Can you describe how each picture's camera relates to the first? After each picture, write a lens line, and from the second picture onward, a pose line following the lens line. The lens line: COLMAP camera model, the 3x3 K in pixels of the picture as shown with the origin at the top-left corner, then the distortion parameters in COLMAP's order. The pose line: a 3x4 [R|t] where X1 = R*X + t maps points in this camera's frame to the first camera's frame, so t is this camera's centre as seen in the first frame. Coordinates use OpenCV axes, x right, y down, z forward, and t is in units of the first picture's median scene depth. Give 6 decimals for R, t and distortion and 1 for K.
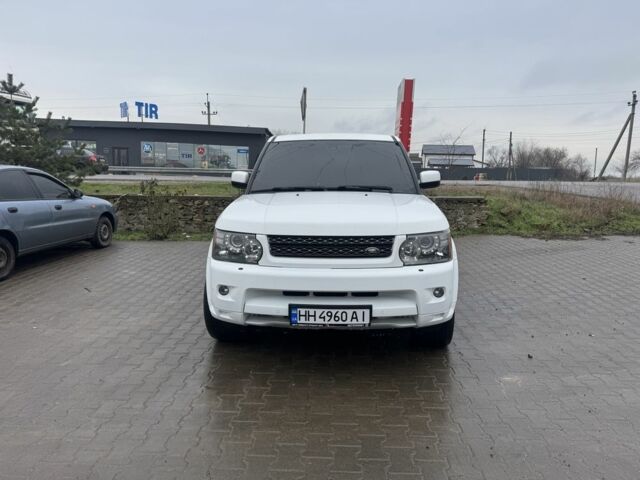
lens RADIAL K [[442.7, 0, 320.0], [0, 442.7, 240.0], [0, 0, 1]] dist [0.066169, -0.085288]
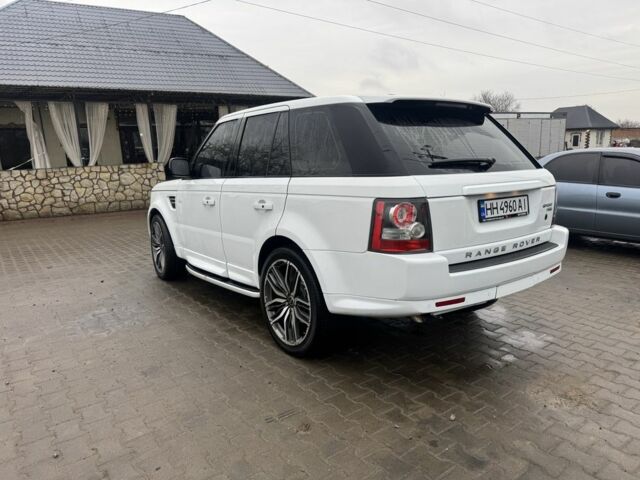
lens RADIAL K [[442.7, 0, 320.0], [0, 442.7, 240.0], [0, 0, 1]] dist [0.066169, -0.085288]
pose [[-0.764971, 0.130985, -0.630604, 0.811419], [-0.084477, 0.950237, 0.299855, -0.381346], [0.638500, 0.282652, -0.715839, 2.447012]]
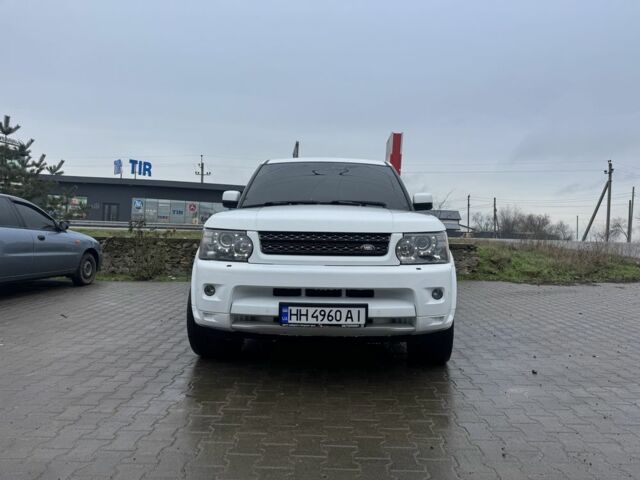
lens RADIAL K [[443.0, 0, 321.8], [0, 443.0, 241.3], [0, 0, 1]] dist [0.063269, -0.075595]
pose [[0.999514, 0.014671, 0.027514, -0.006813], [-0.010693, 0.990159, -0.139538, 0.119528], [-0.029290, 0.139176, 0.989834, 0.041778]]
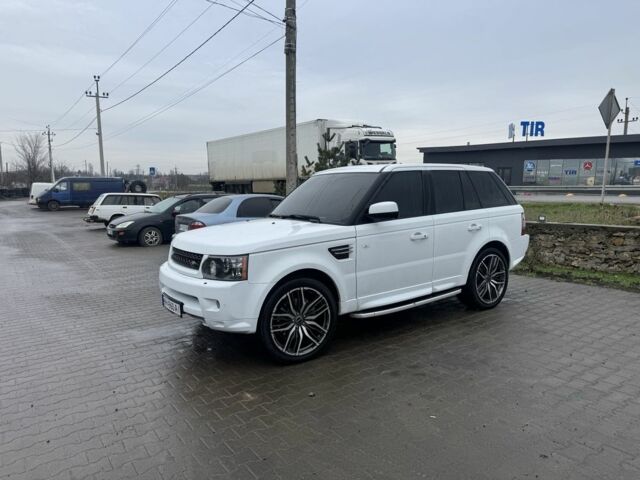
lens RADIAL K [[442.7, 0, 320.0], [0, 442.7, 240.0], [0, 0, 1]] dist [0.066169, -0.085288]
pose [[0.608306, 0.075154, -0.790136, 1.182380], [-0.104744, 0.994401, 0.013943, -0.089981], [0.786760, 0.074280, 0.612773, 0.383322]]
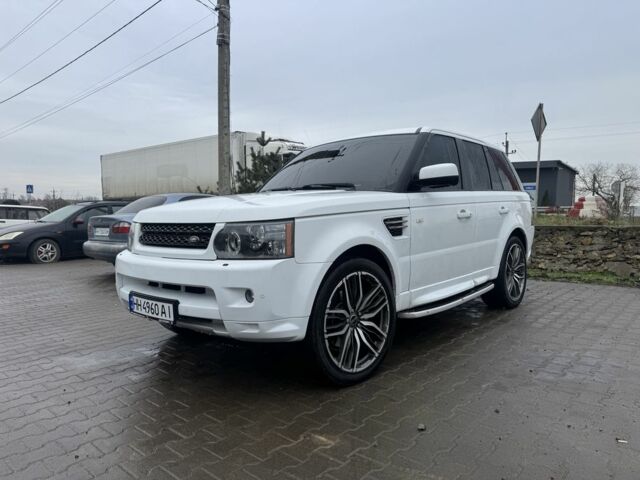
lens RADIAL K [[442.7, 0, 320.0], [0, 442.7, 240.0], [0, 0, 1]] dist [0.066169, -0.085288]
pose [[0.771716, 0.022229, -0.635579, 0.723556], [-0.086145, 0.993832, -0.069839, 0.053135], [0.630106, 0.108648, 0.768871, 0.395057]]
